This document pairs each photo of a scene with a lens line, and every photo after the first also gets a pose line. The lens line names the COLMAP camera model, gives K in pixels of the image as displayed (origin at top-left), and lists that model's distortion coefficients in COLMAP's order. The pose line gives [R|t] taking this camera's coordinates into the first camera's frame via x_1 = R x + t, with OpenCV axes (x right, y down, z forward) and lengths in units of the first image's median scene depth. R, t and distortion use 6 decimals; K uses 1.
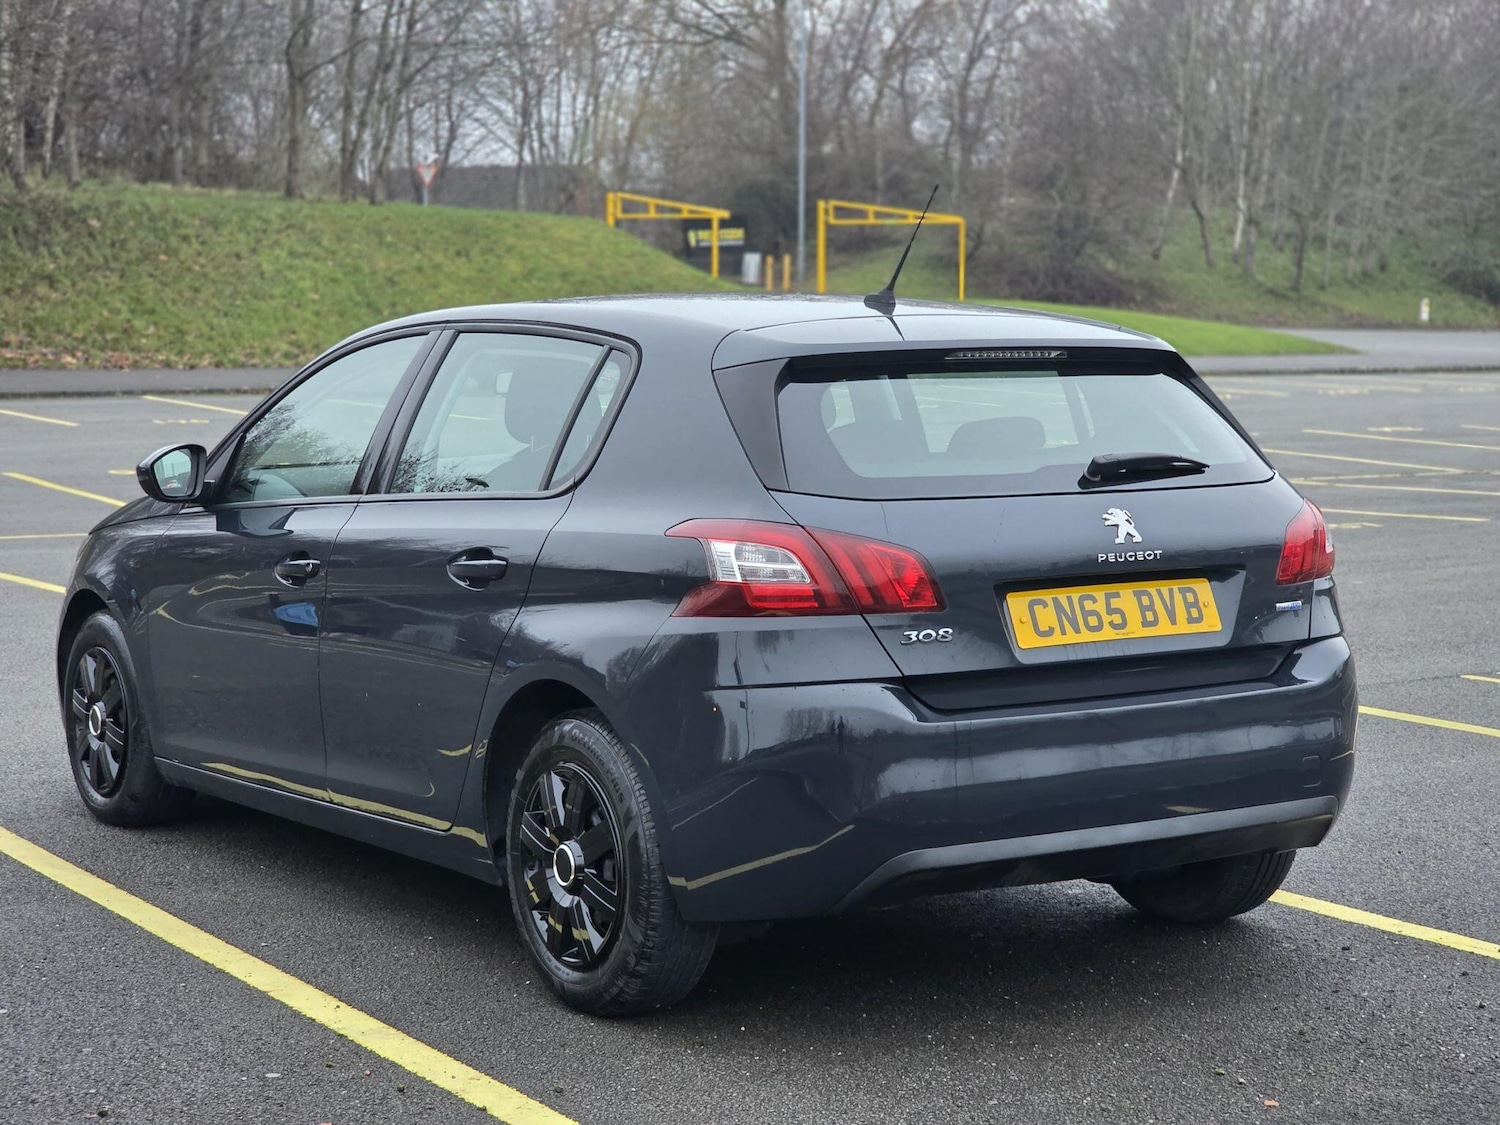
lens RADIAL K [[2785.9, 0, 750.0], [0, 2785.9, 562.5], [0, 0, 1]] dist [-0.040219, 0.622854]
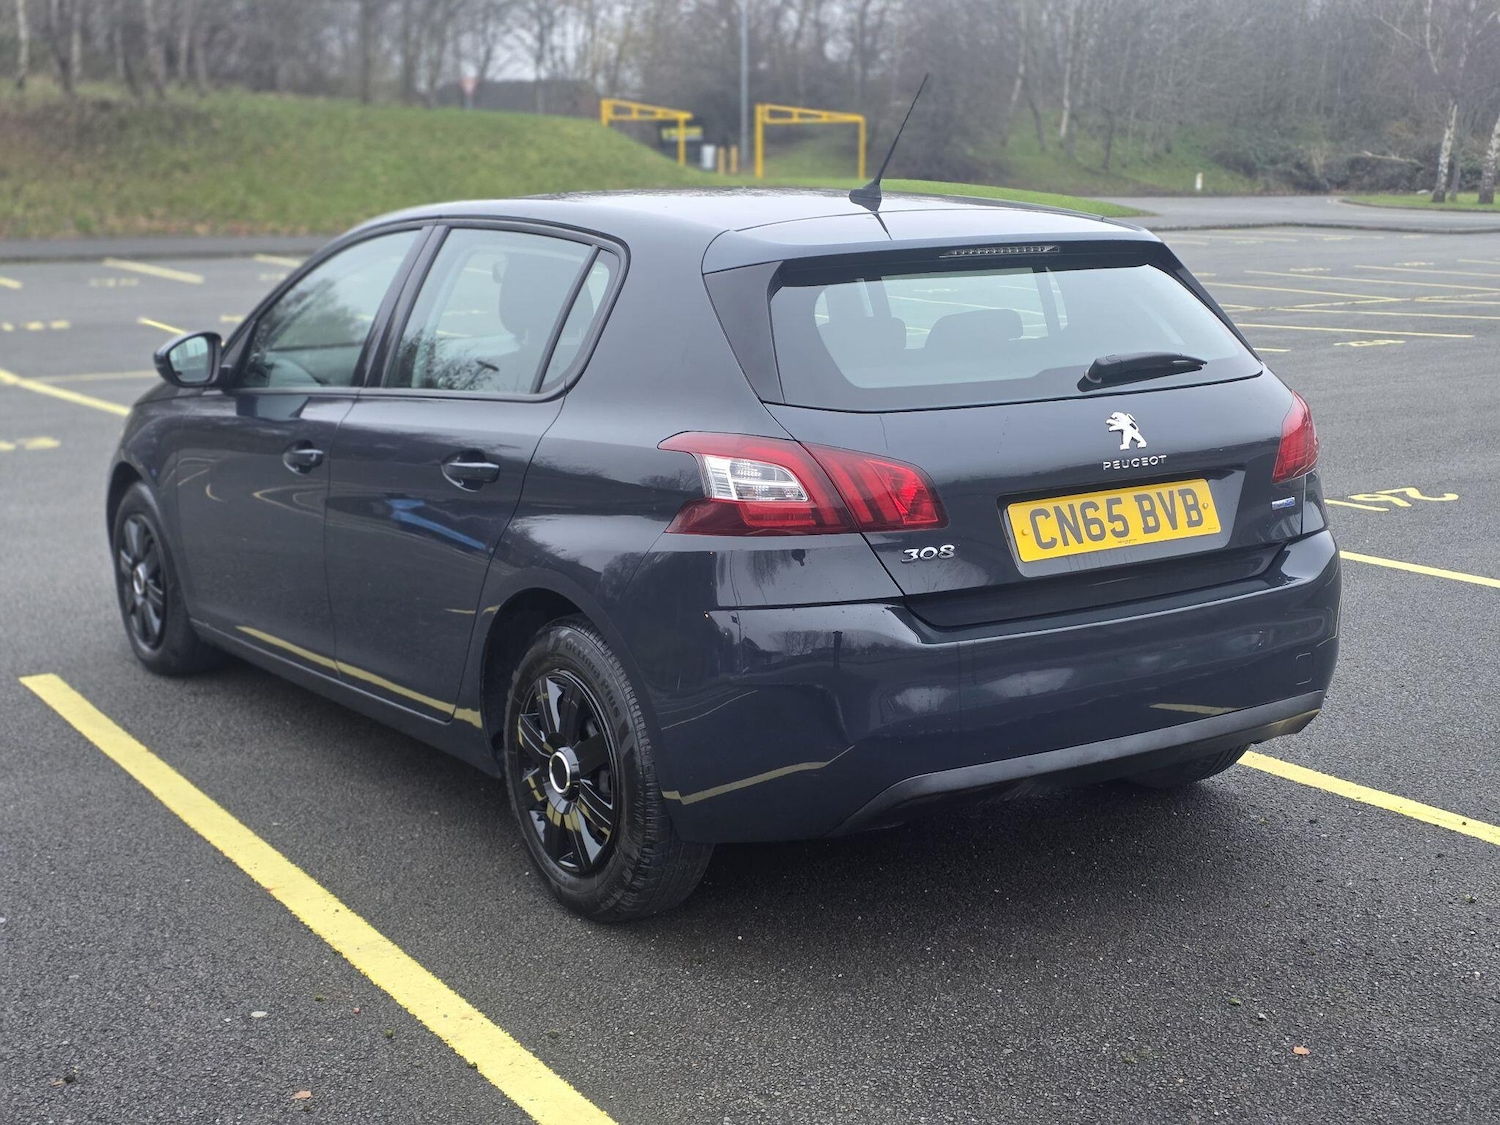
lens RADIAL K [[1944.0, 0, 730.8], [0, 1944.0, 582.4], [0, 0, 1]] dist [0.159896, -0.393240]
pose [[0.999892, -0.010217, 0.010541, -0.008551], [0.009008, 0.994005, 0.108965, -0.025731], [-0.011592, -0.108858, 0.993990, 0.224637]]
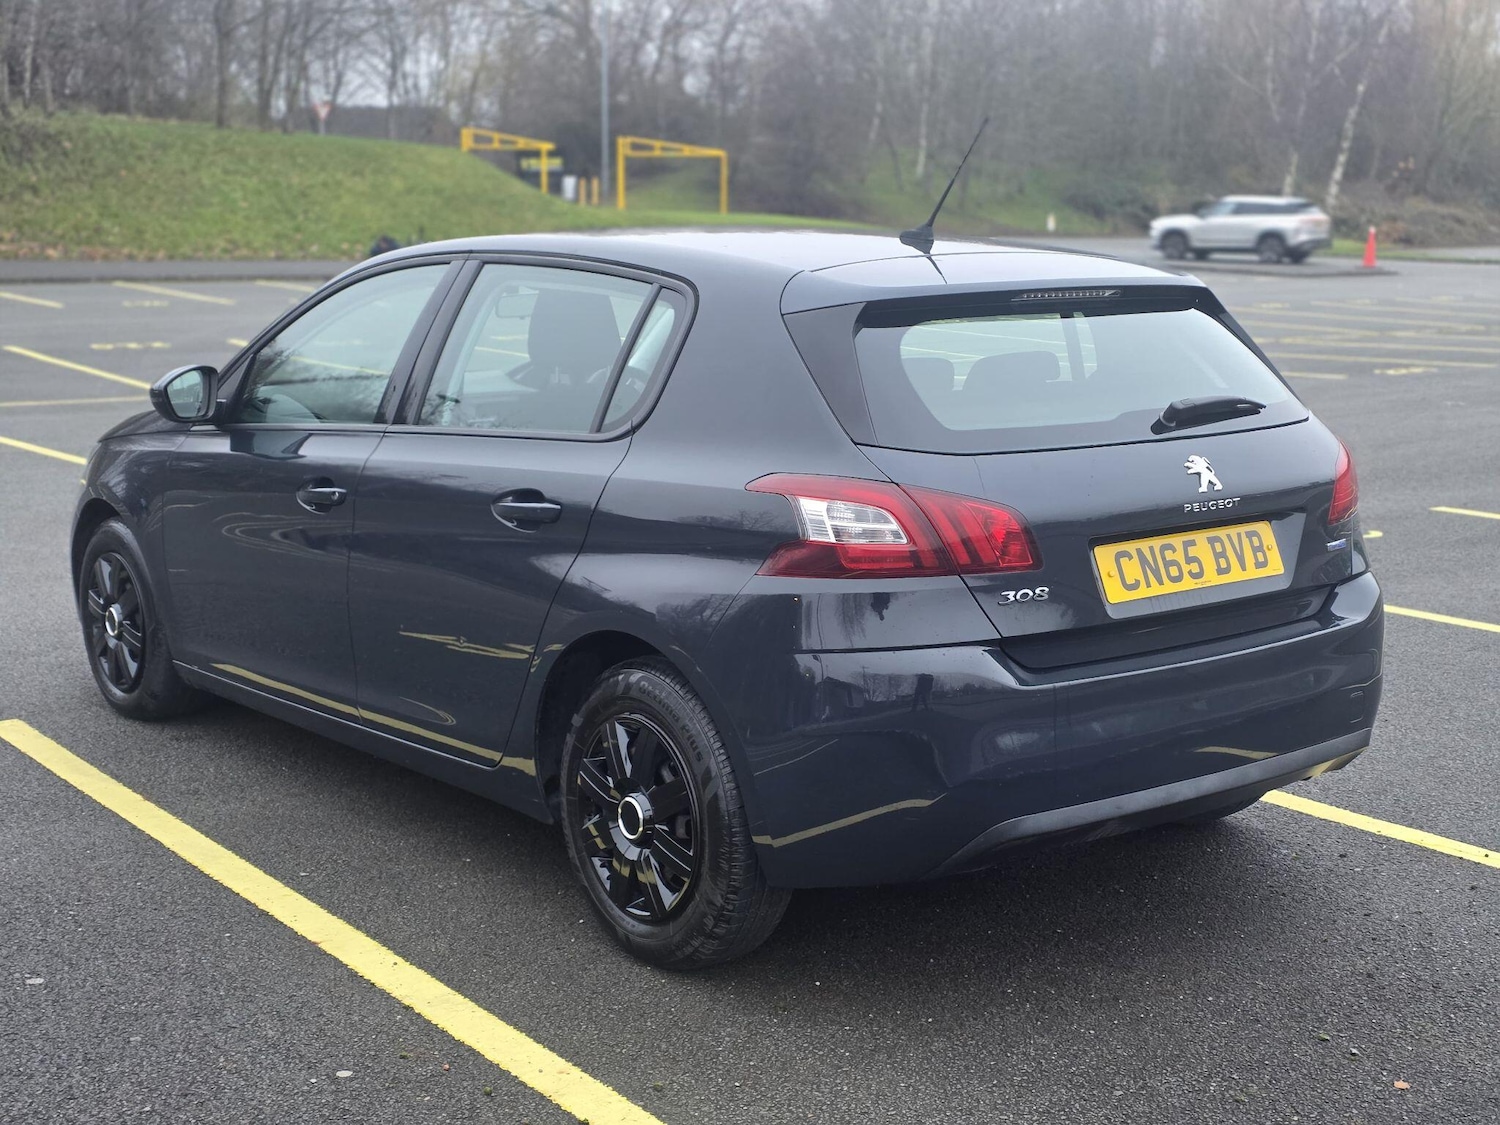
lens RADIAL K [[1949.1, 0, 769.7], [0, 1949.1, 589.4], [0, 0, 1]] dist [0.145602, -0.337980]
pose [[0.994359, -0.012060, 0.105382, -0.065196], [0.001841, 0.995328, 0.096538, -0.028138], [-0.106054, -0.095800, 0.989735, 0.231240]]
